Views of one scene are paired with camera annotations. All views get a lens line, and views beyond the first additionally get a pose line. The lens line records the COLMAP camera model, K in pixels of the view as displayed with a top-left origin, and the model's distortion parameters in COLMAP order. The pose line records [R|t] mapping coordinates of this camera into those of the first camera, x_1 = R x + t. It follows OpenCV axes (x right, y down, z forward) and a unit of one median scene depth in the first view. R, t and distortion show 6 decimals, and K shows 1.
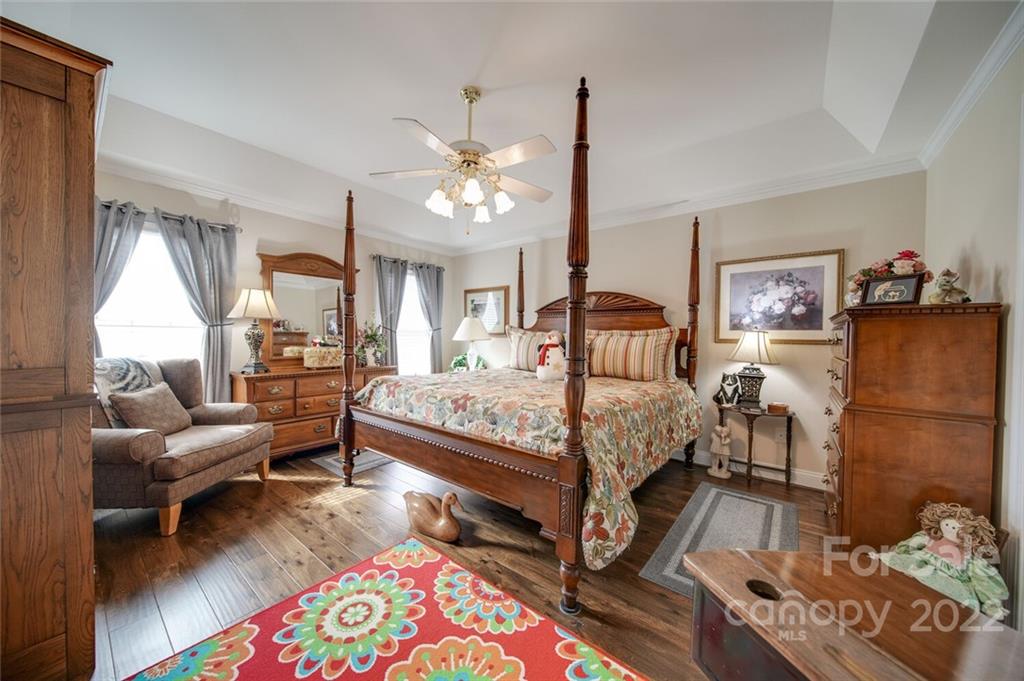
lens RADIAL K [[358.2, 0, 512.7], [0, 358.2, 340.4], [0, 0, 1]] dist [0.001391, -0.001733]
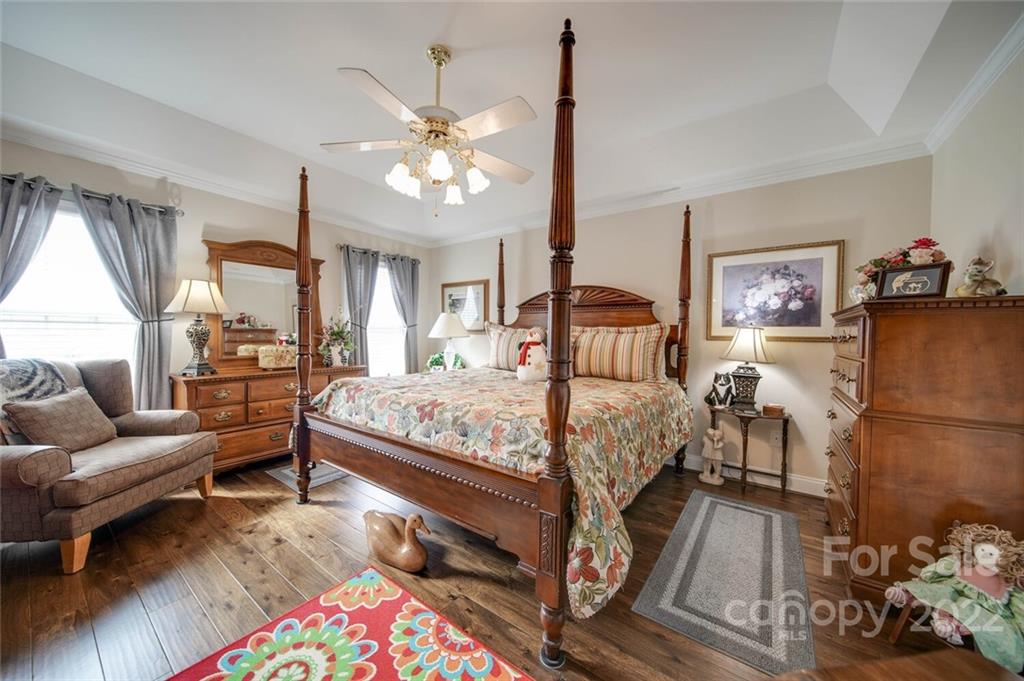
lens RADIAL K [[358.2, 0, 511.6], [0, 358.2, 339.4], [0, 0, 1]] dist [0.001391, -0.001733]
pose [[0.999161, -0.001254, 0.040947, 0.021948], [0.000995, 0.999979, 0.006348, -0.002634], [-0.040954, -0.006302, 0.999141, 0.120377]]
